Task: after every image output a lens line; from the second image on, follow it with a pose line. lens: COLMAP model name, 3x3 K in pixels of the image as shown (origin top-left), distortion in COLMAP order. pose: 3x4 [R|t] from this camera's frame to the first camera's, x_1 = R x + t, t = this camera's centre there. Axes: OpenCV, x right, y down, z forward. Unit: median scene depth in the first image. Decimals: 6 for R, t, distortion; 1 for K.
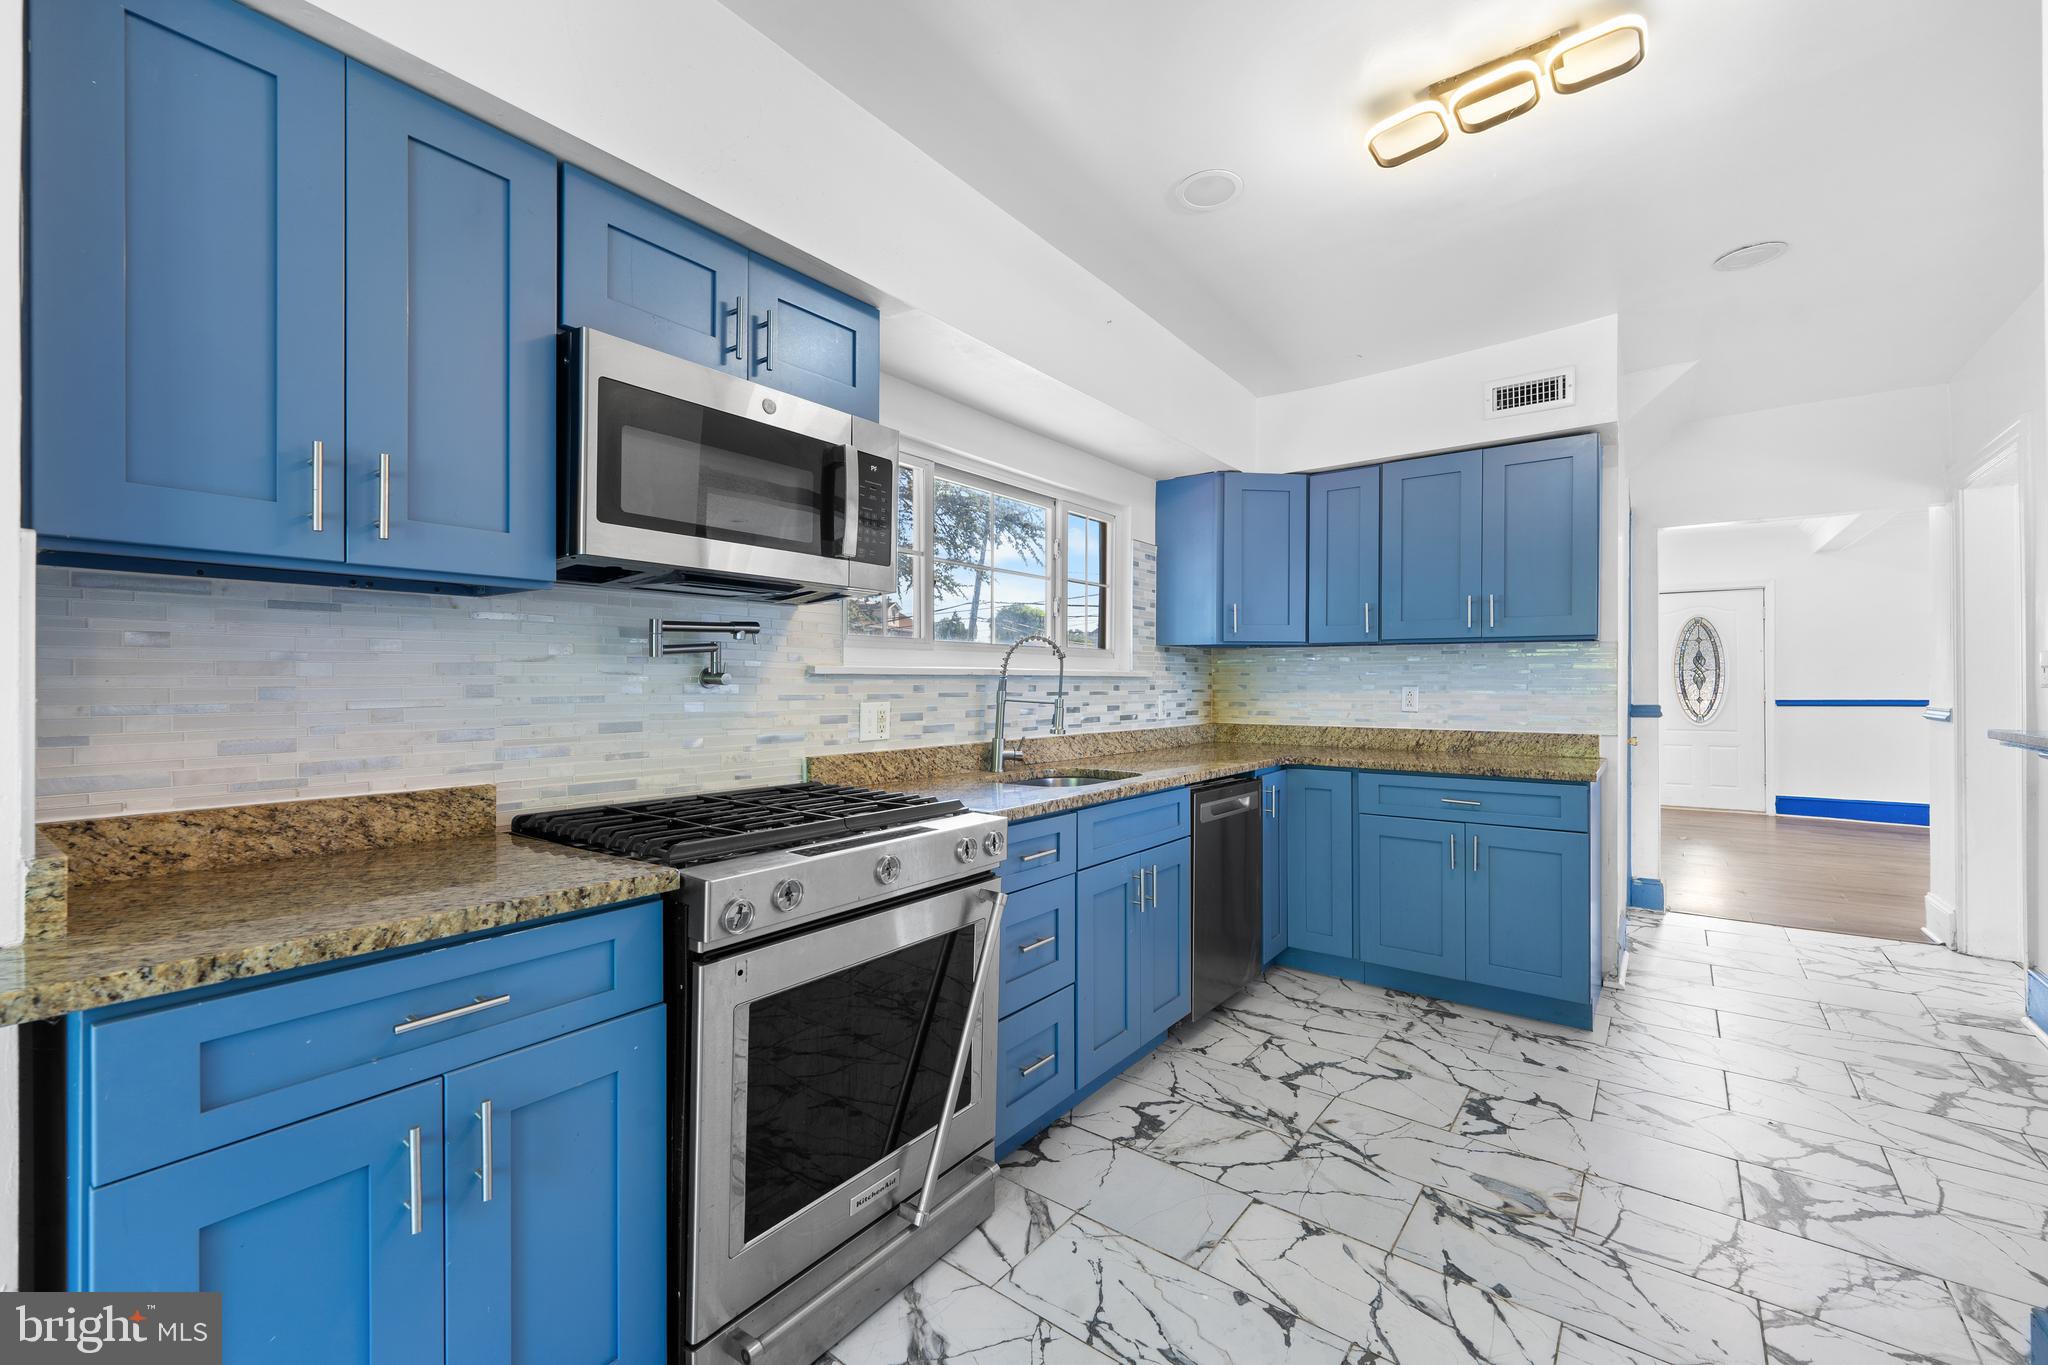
lens RADIAL K [[844.2, 0, 1024.0], [0, 844.2, 682.5], [0, 0, 1]] dist [0.000608, -0.000527]
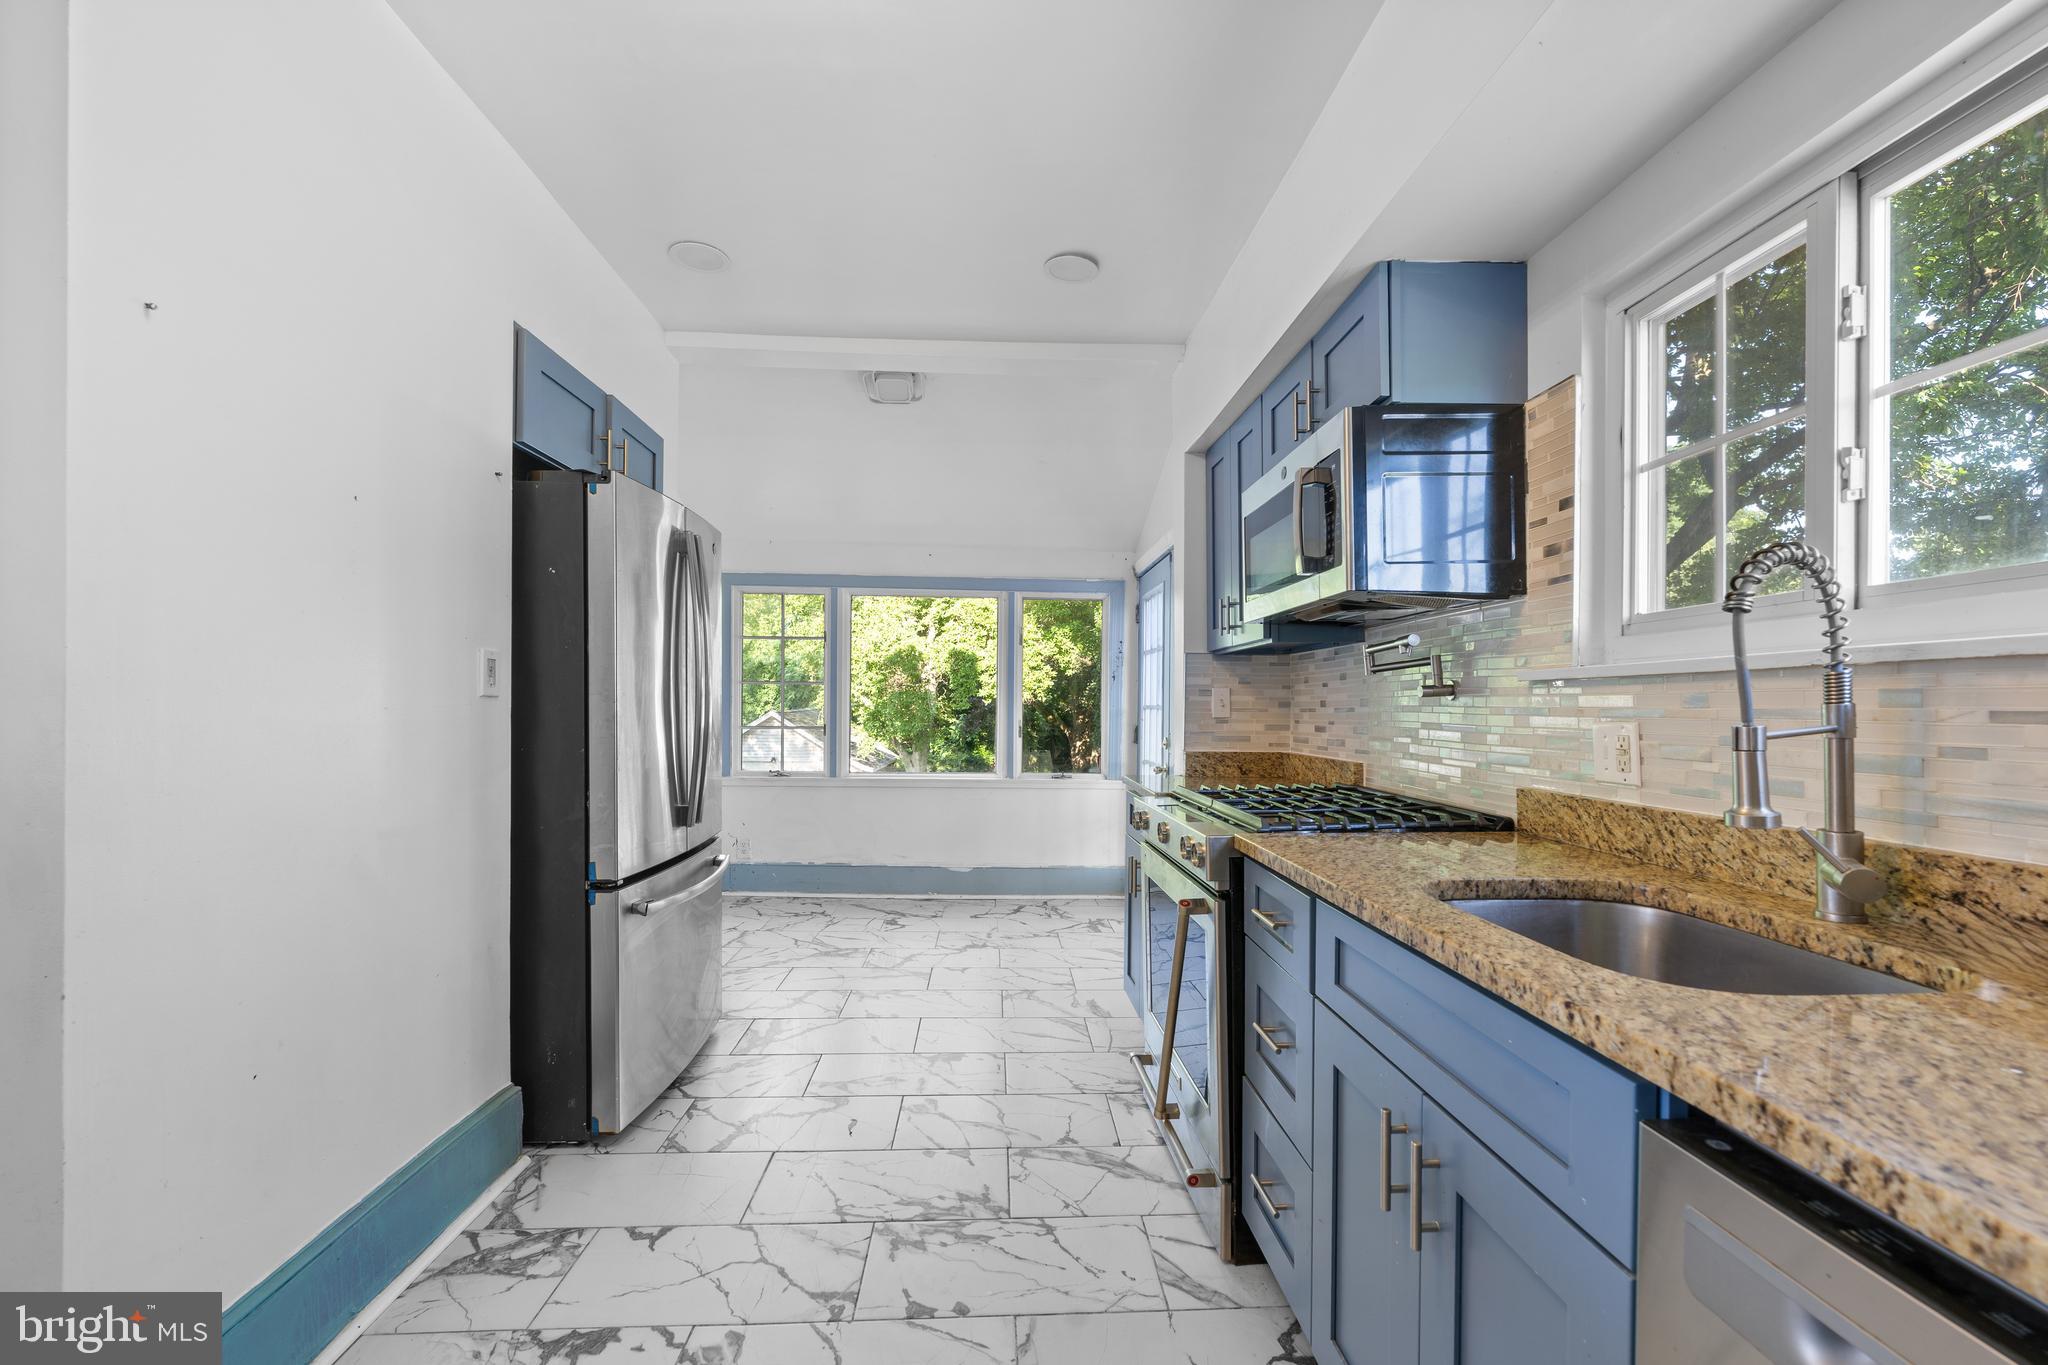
lens RADIAL K [[841.5, 0, 1028.4], [0, 841.5, 707.9], [0, 0, 1]] dist [-0.000418, -0.000178]
pose [[-0.765085, -0.001667, -0.643927, 0.600697], [-0.001864, 0.999998, -0.000374, 0.015378], [0.643926, 0.000914, -0.765087, 1.300625]]
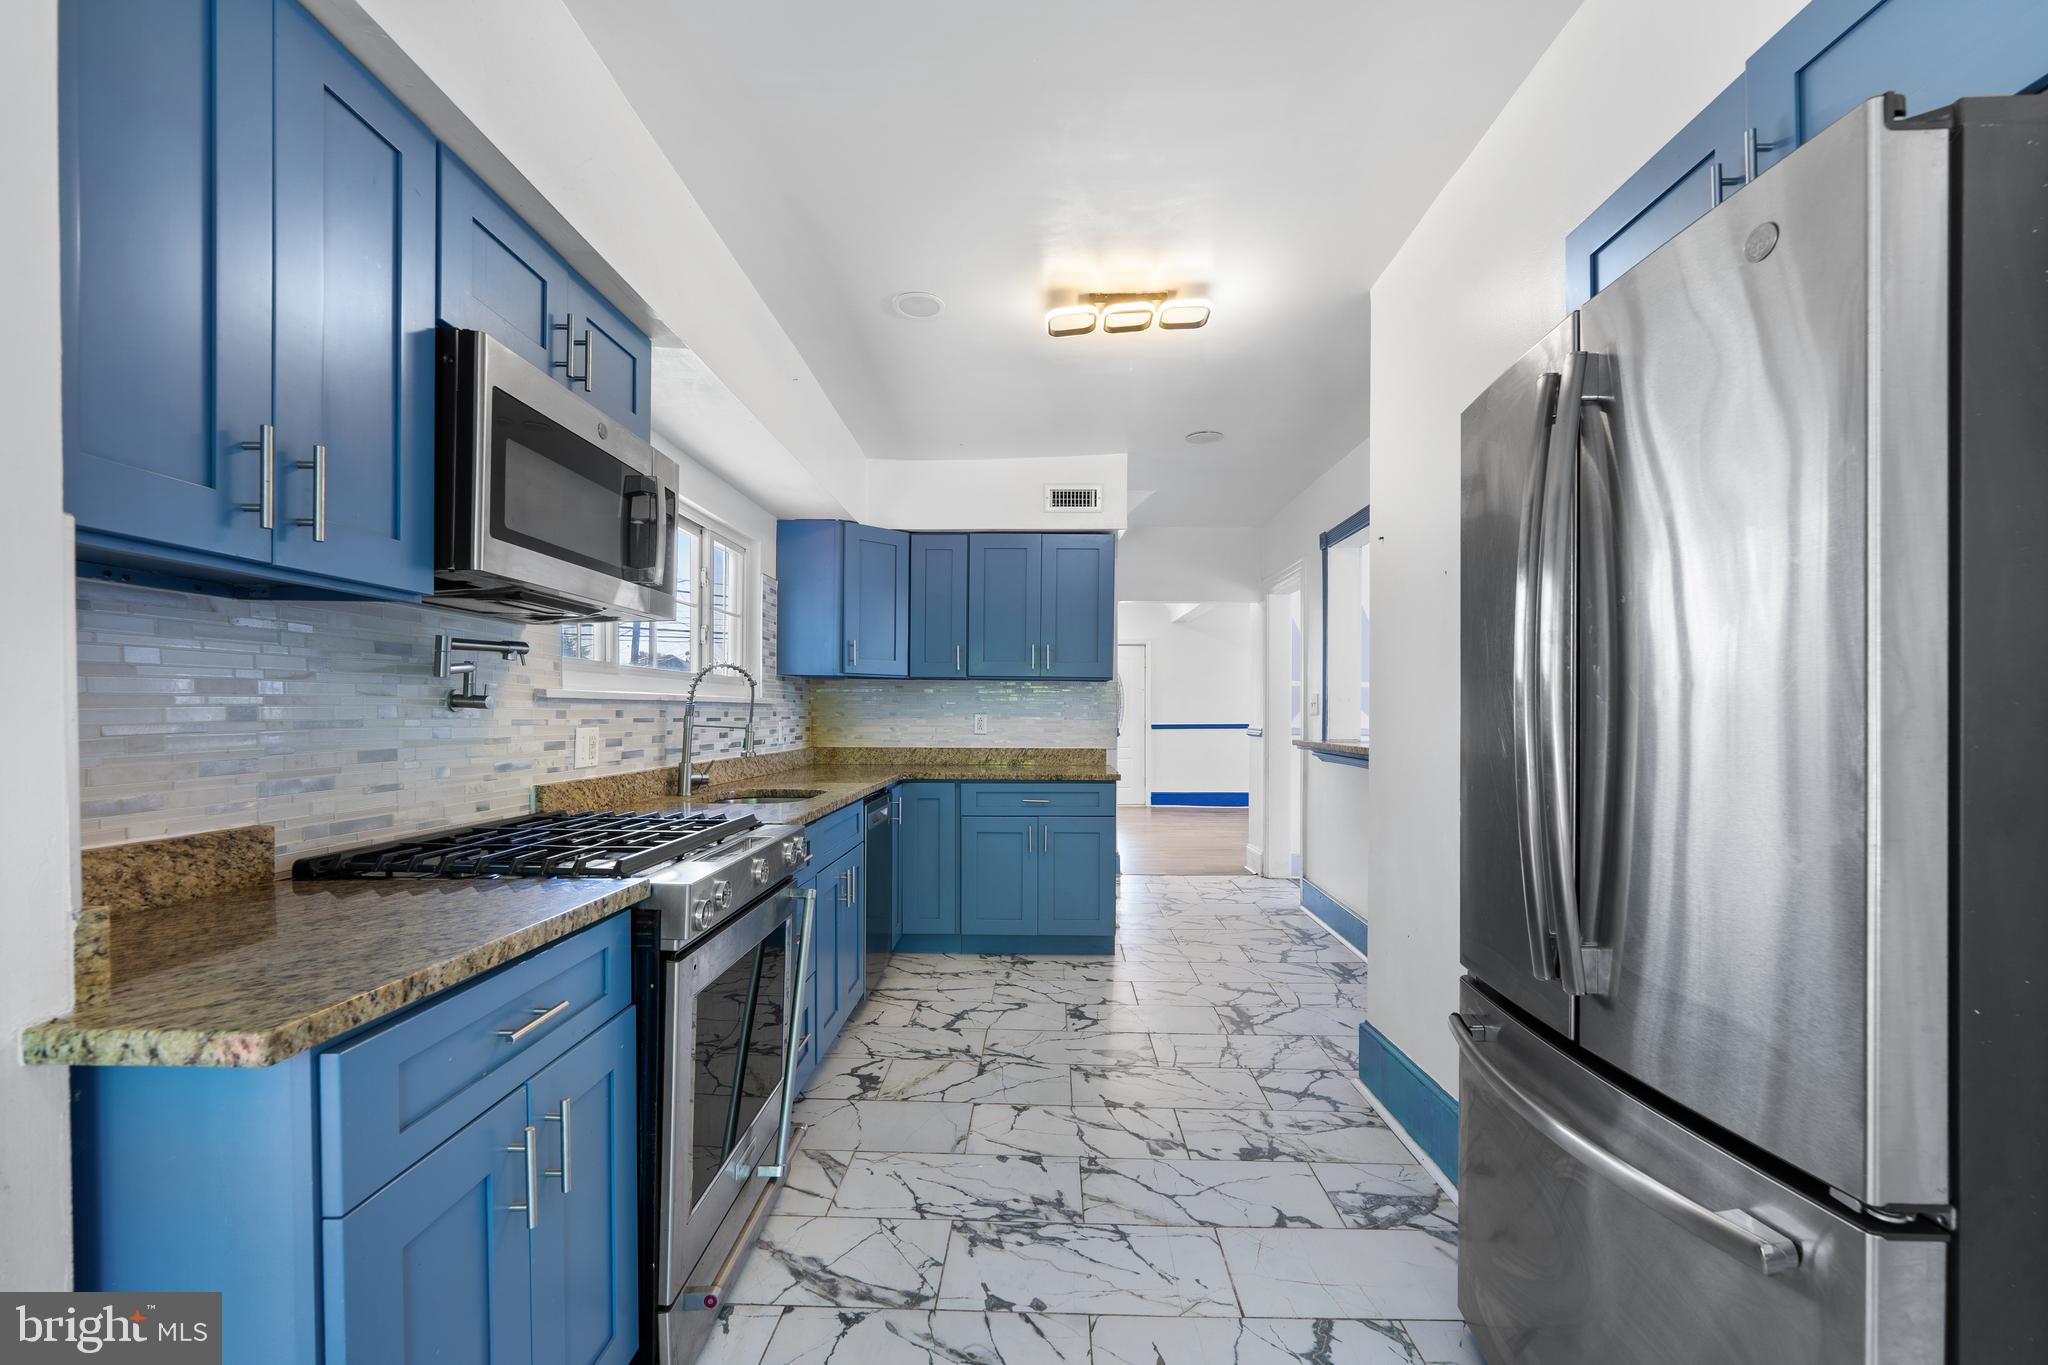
lens RADIAL K [[852.1, 0, 1029.1], [0, 852.1, 724.3], [0, 0, 1]] dist [-0.001761, -0.000492]
pose [[0.806535, -0.003909, 0.591174, -0.375379], [-0.005401, 0.999888, 0.013980, 0.003496], [-0.591162, -0.014468, 0.806423, -0.093091]]
